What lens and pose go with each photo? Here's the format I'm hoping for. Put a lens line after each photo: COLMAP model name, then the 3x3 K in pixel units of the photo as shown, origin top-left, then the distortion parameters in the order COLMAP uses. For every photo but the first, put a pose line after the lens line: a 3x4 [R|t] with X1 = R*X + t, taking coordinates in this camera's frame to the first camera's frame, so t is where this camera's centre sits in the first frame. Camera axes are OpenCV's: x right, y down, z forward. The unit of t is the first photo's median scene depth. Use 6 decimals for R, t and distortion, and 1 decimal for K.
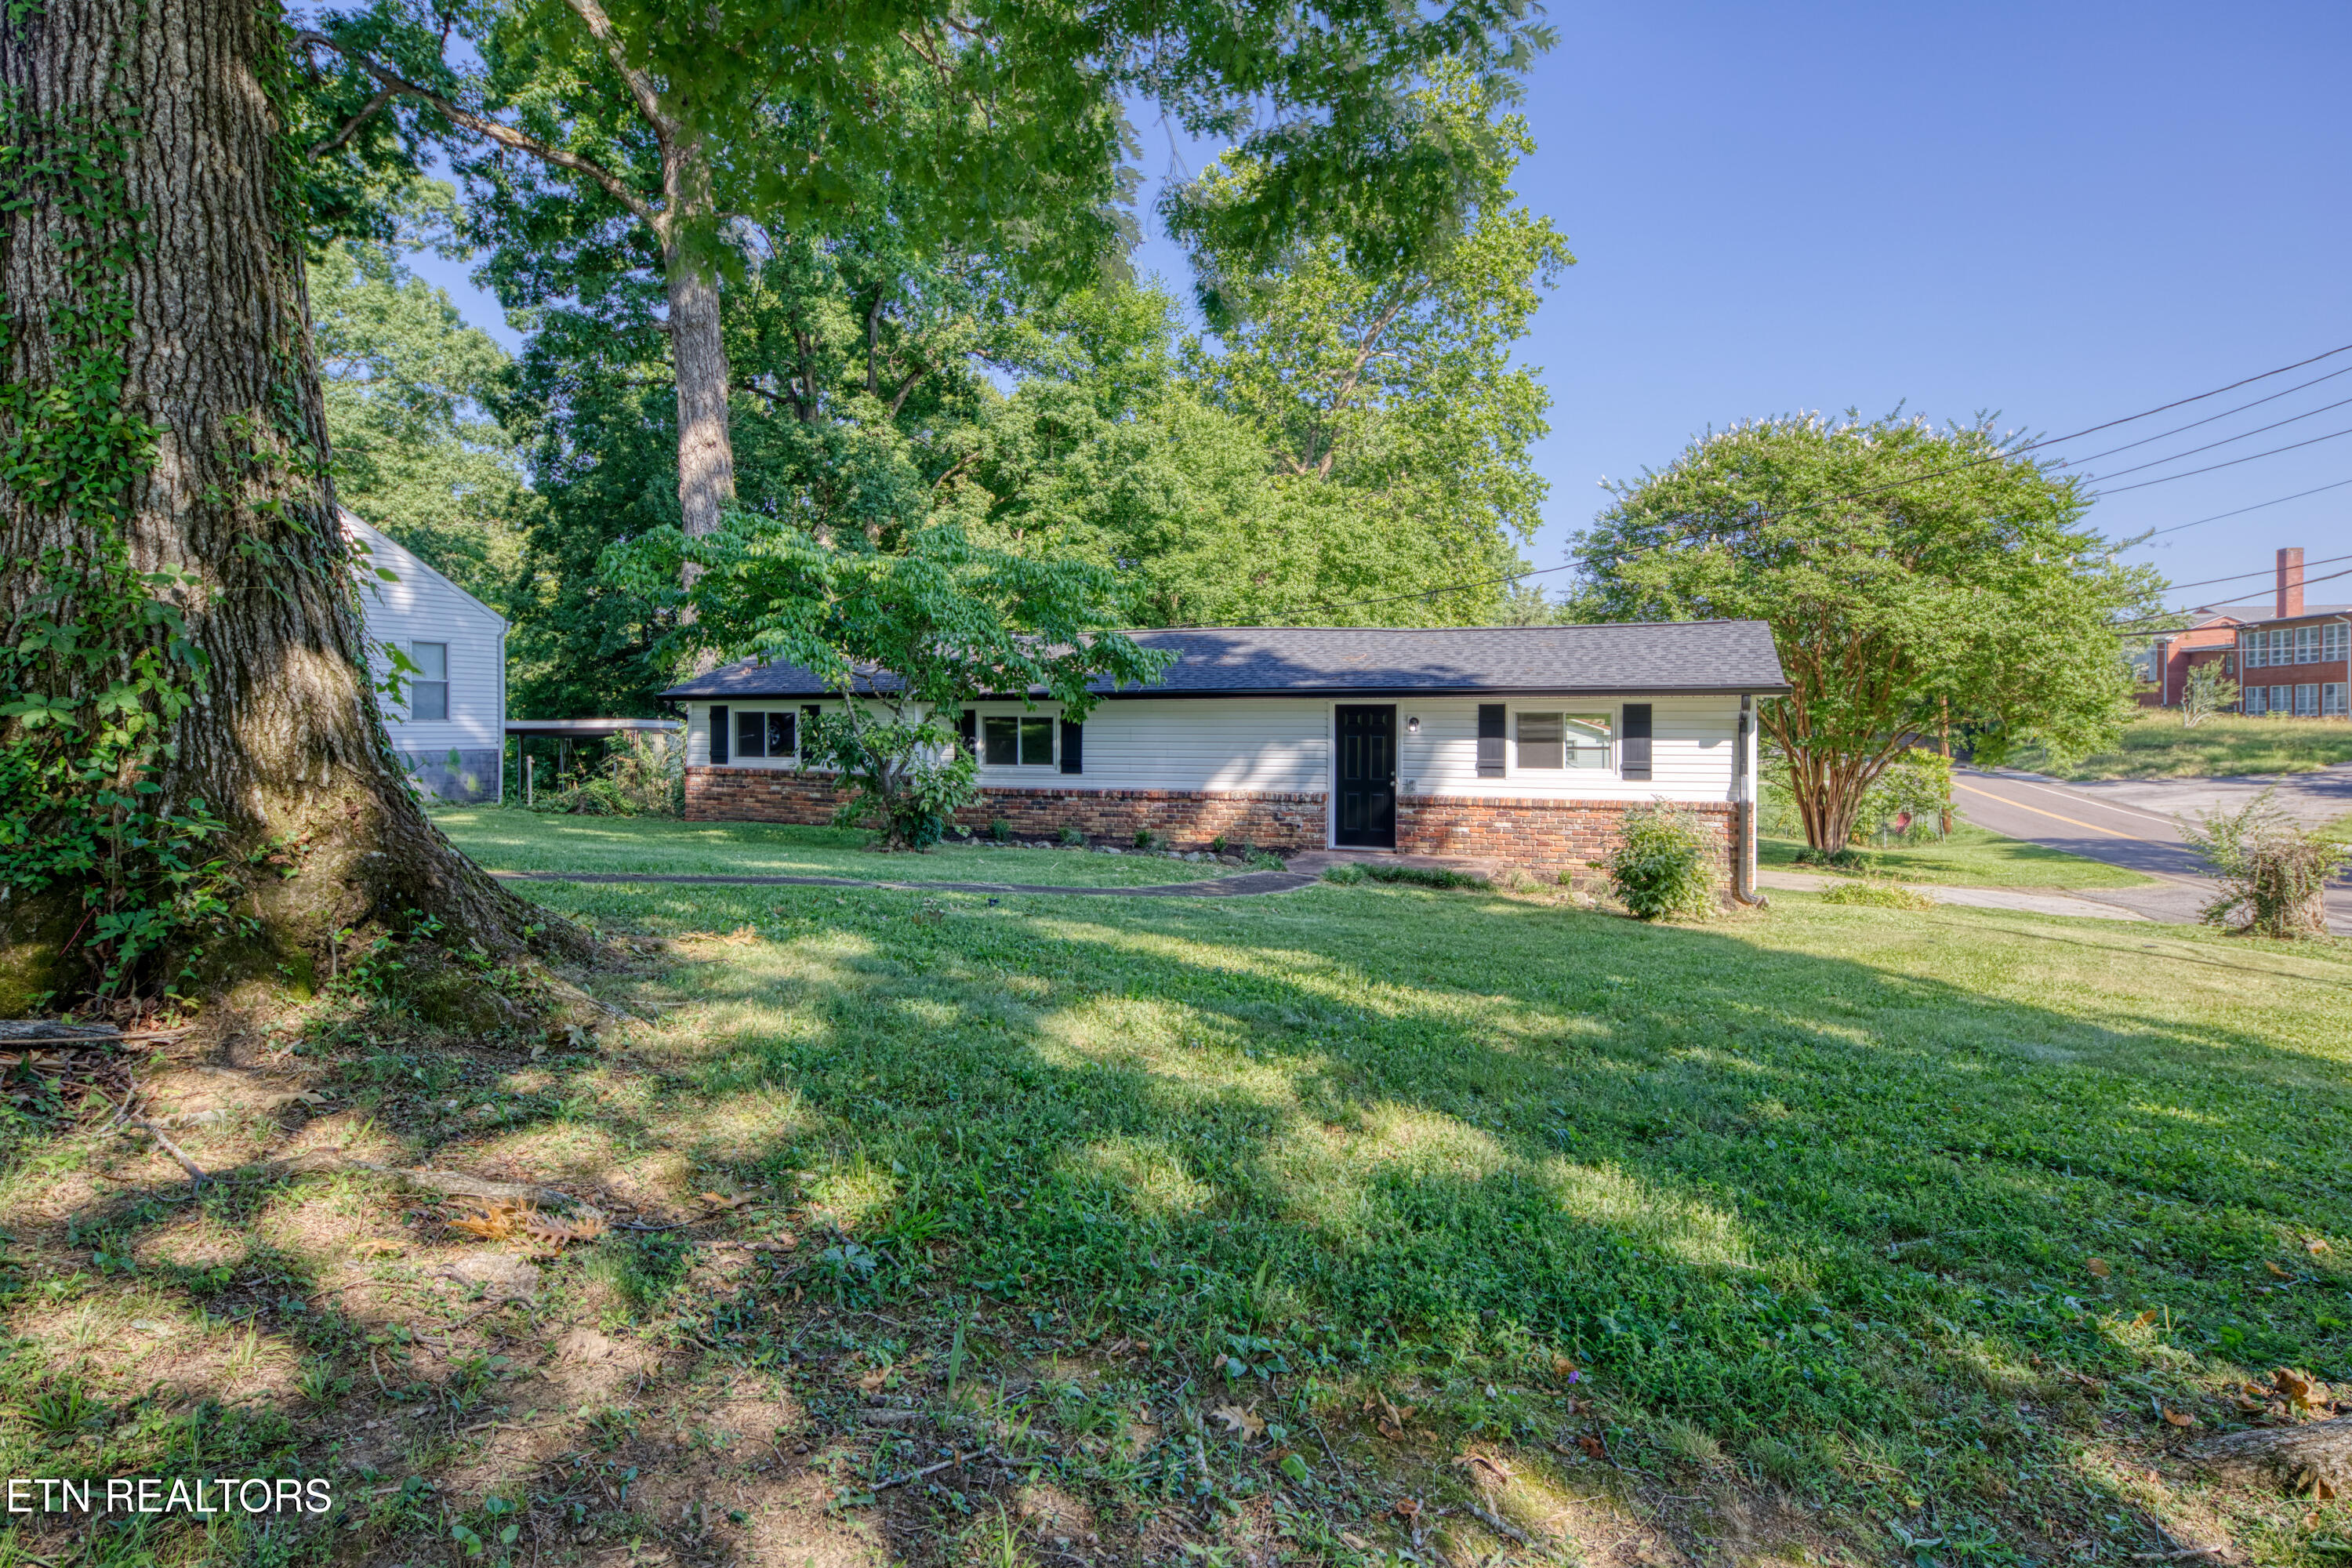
lens RADIAL K [[1287.5, 0, 1177.7], [0, 1287.5, 772.8], [0, 0, 1]] dist [-0.002320, 0.003248]
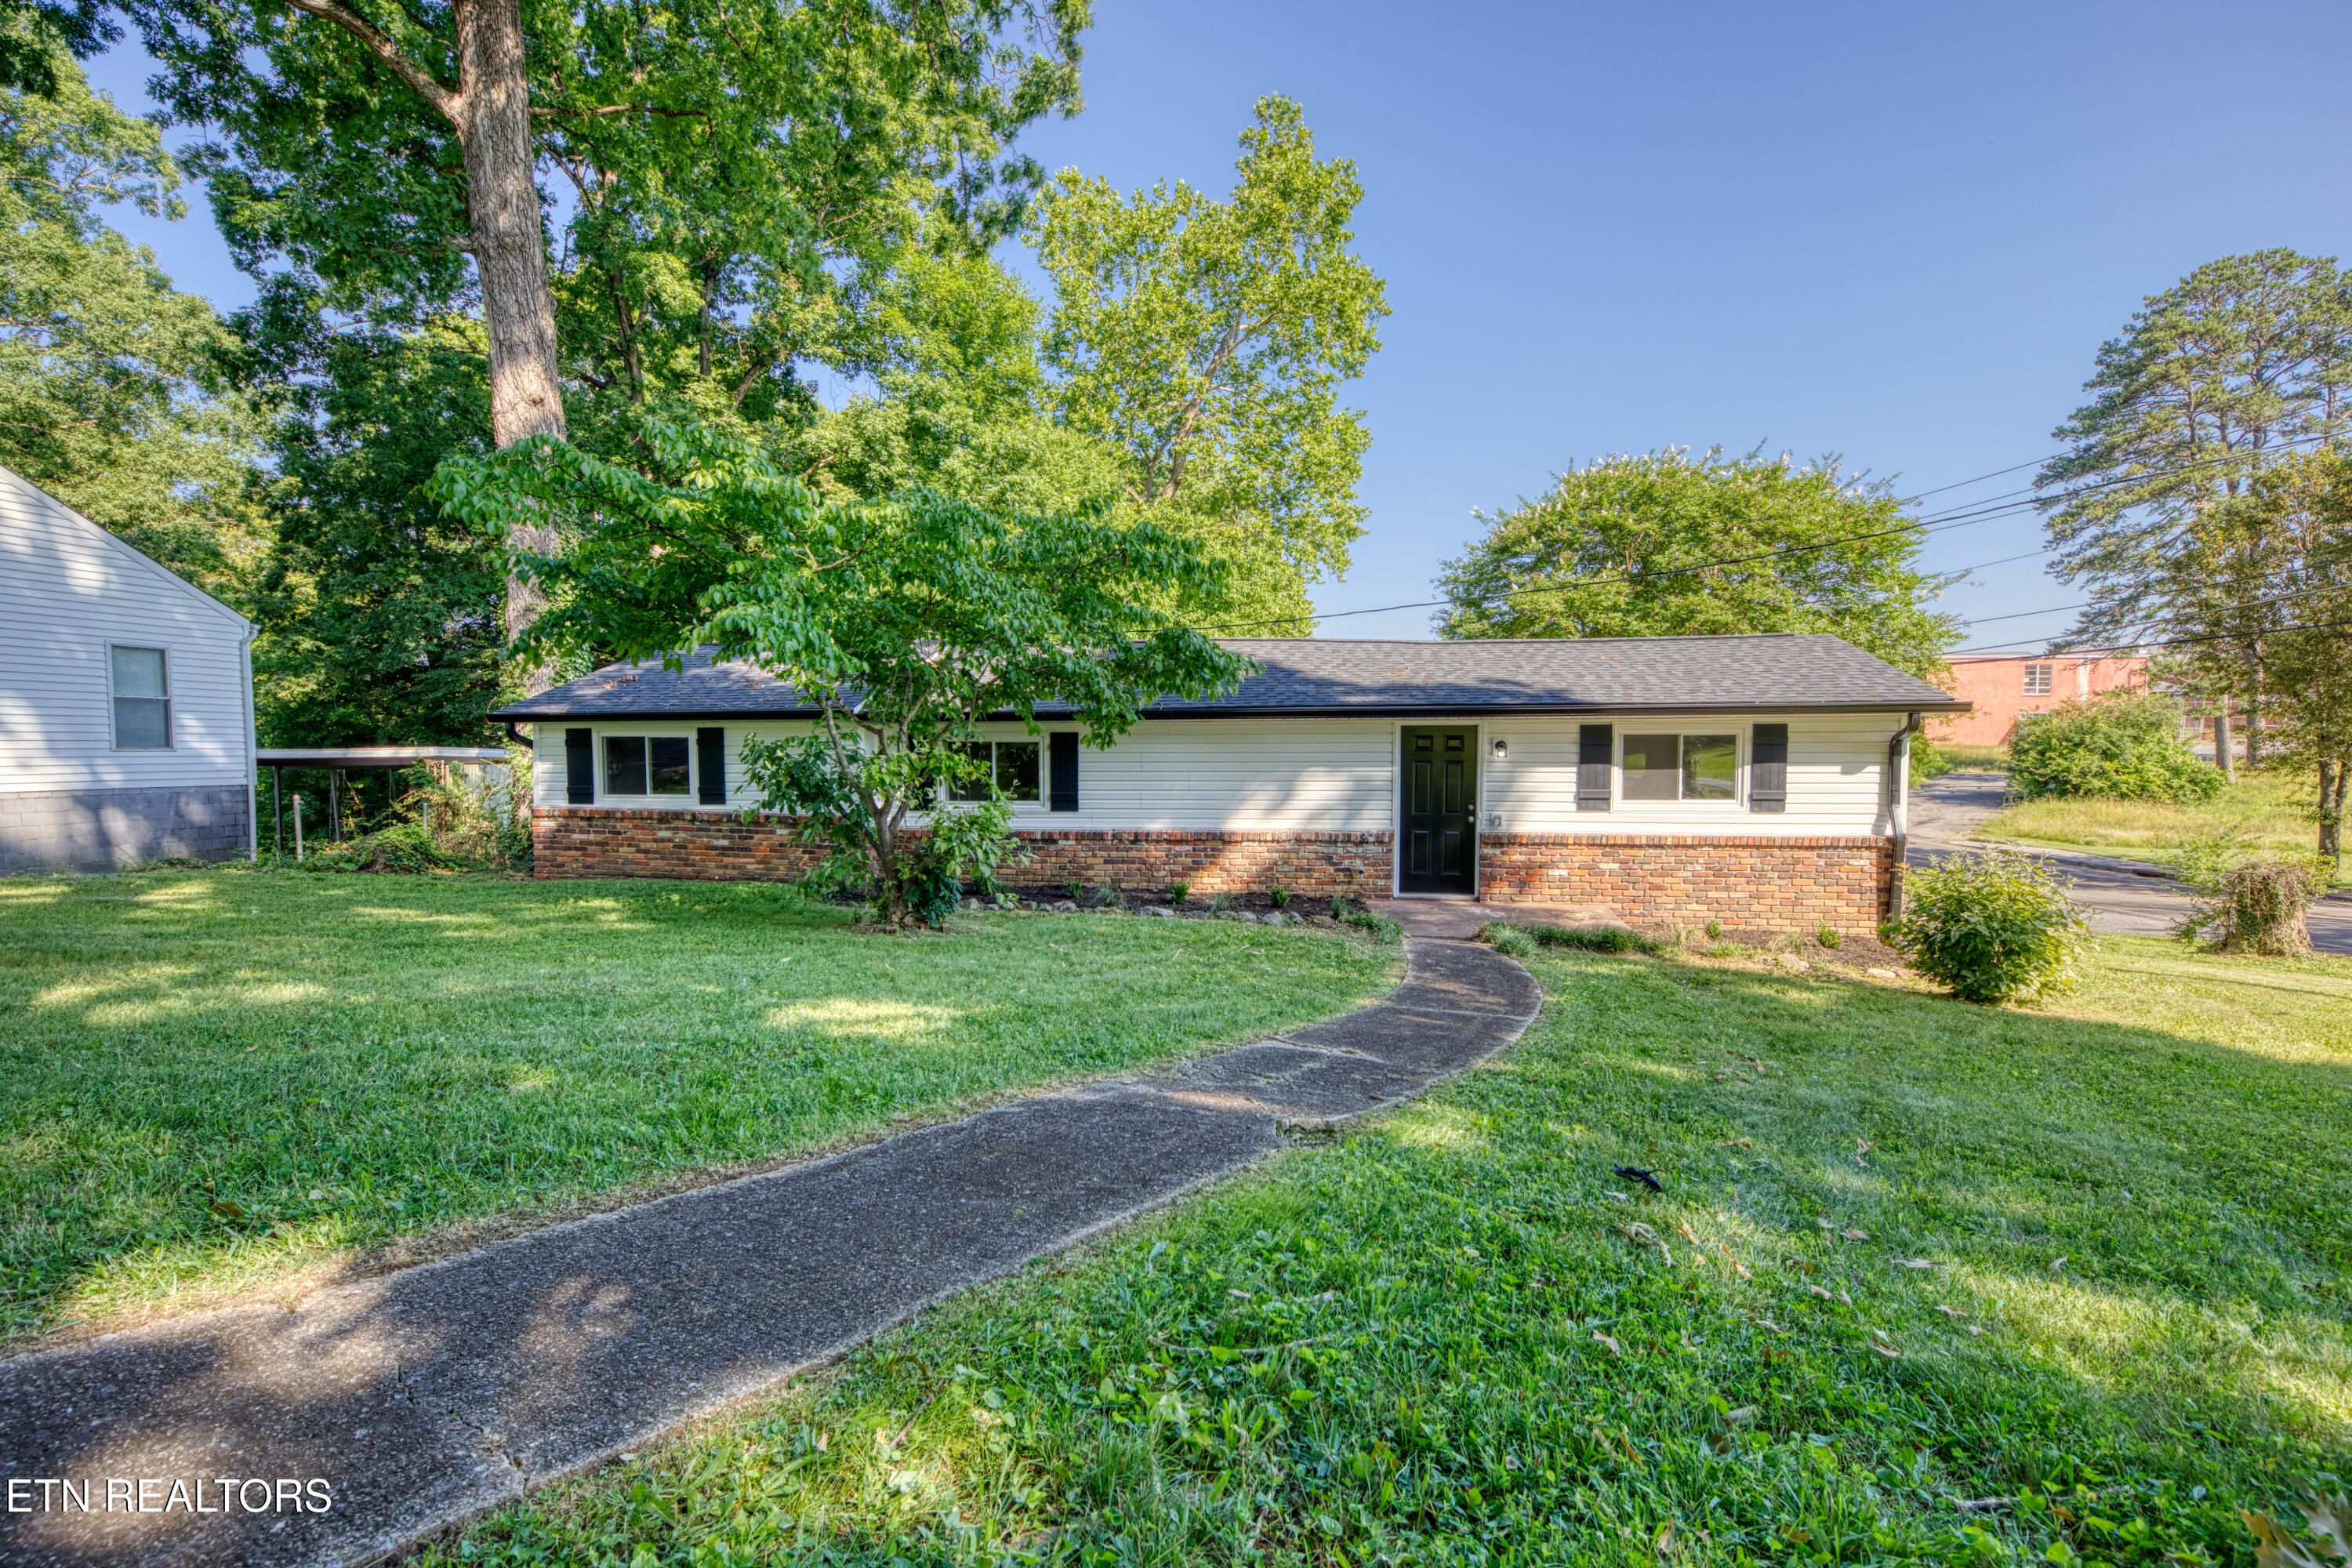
lens RADIAL K [[1152.5, 0, 1213.3], [0, 1152.5, 839.0], [0, 0, 1]] dist [0.011459, -0.006618]
pose [[0.977931, -0.020326, 0.207939, -0.122845], [0.012052, 0.999087, 0.040978, -0.009108], [-0.208582, -0.037567, 0.977283, 0.229221]]
